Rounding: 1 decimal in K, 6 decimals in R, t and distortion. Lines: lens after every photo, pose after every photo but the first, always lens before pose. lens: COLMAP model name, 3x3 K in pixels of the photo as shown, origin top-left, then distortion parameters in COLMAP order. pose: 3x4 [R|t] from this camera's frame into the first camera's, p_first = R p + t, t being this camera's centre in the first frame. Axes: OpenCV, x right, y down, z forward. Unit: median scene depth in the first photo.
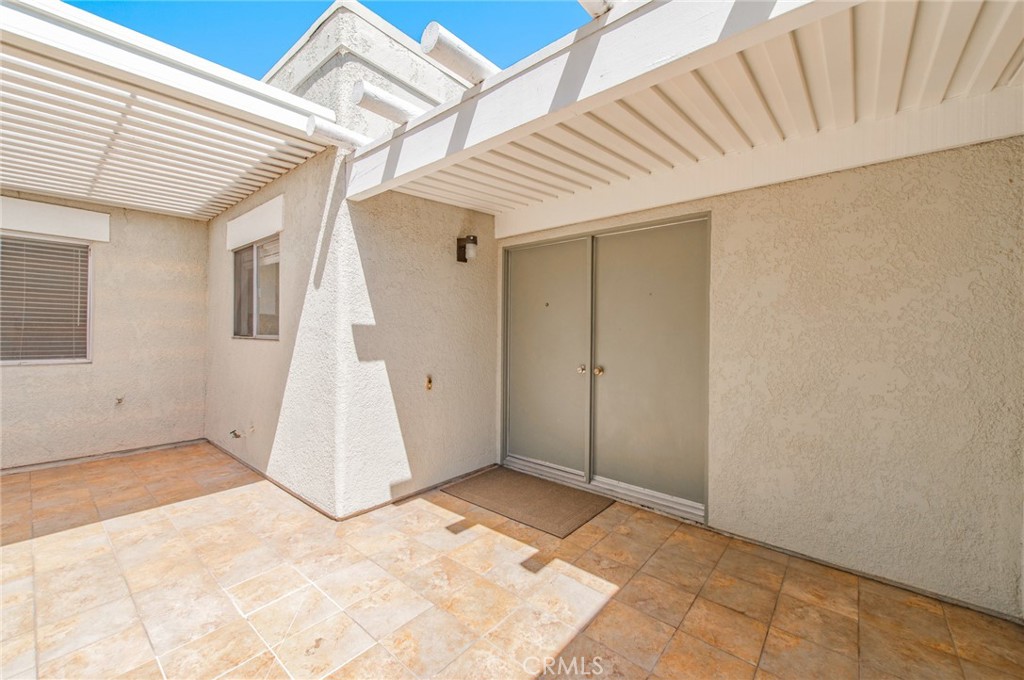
lens RADIAL K [[399.9, 0, 518.2], [0, 399.9, 334.0], [0, 0, 1]] dist [0.013485, -0.003442]
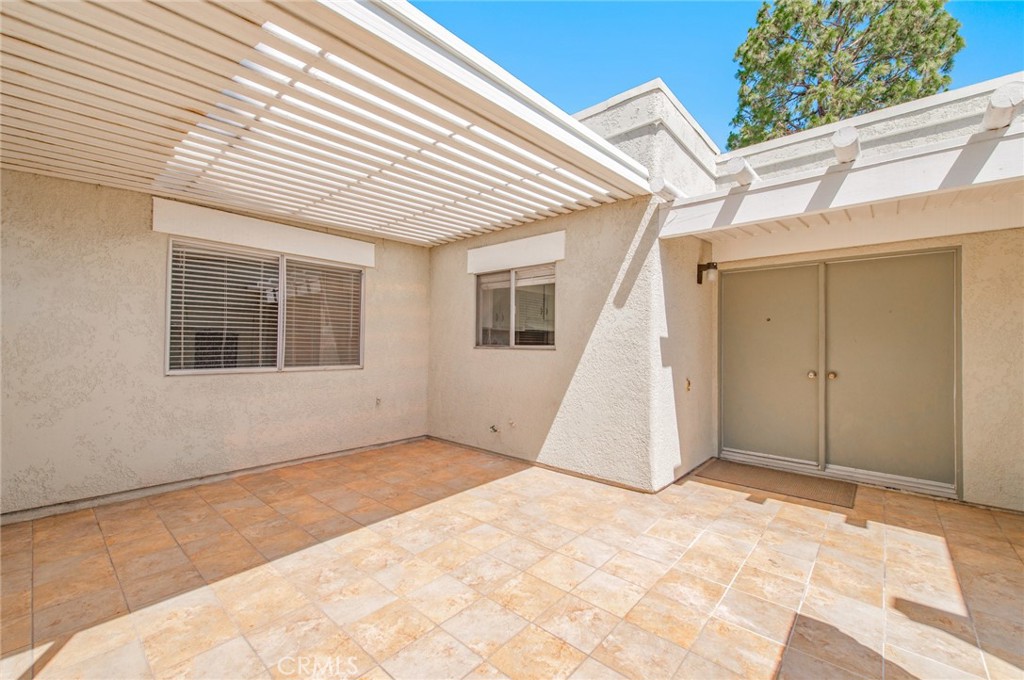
lens RADIAL K [[410.5, 0, 525.8], [0, 410.5, 338.4], [0, 0, 1]] dist [0.007262, -0.001230]
pose [[0.999687, 0.000327, -0.025022, -0.711865], [-0.000757, 0.999852, -0.017166, 0.002903], [0.025012, 0.017180, 0.999540, -0.260977]]
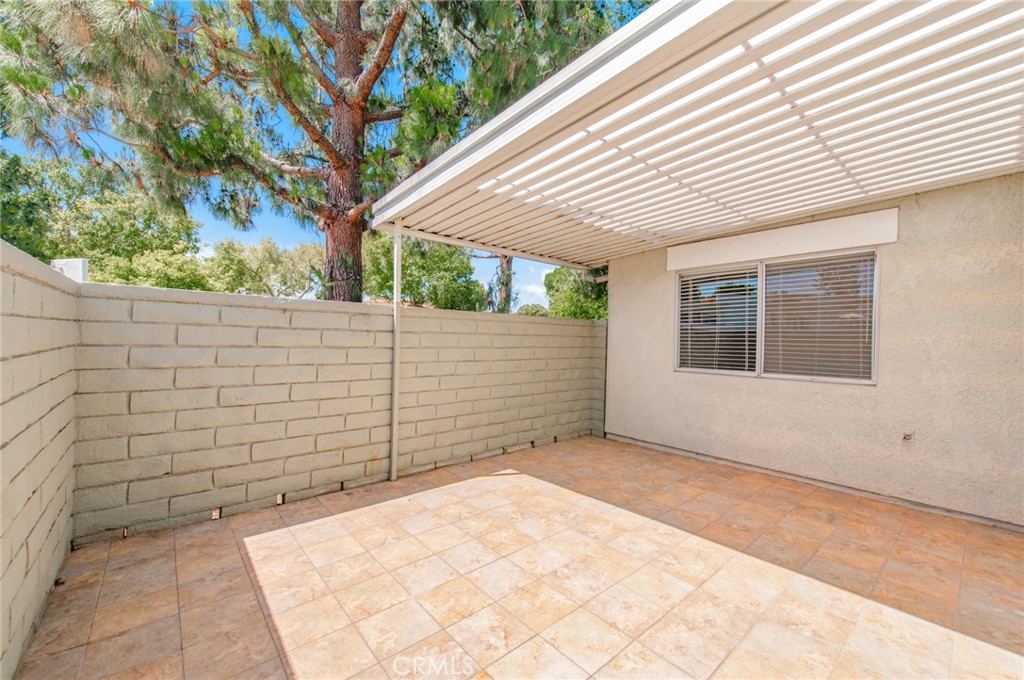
lens RADIAL K [[399.9, 0, 502.3], [0, 399.9, 343.2], [0, 0, 1]] dist [0.013485, -0.003442]
pose [[-0.182405, -0.005986, -0.983205, -0.073670], [-0.016452, 0.999860, -0.003036, -0.005215], [0.983086, 0.015622, -0.182478, 0.479875]]
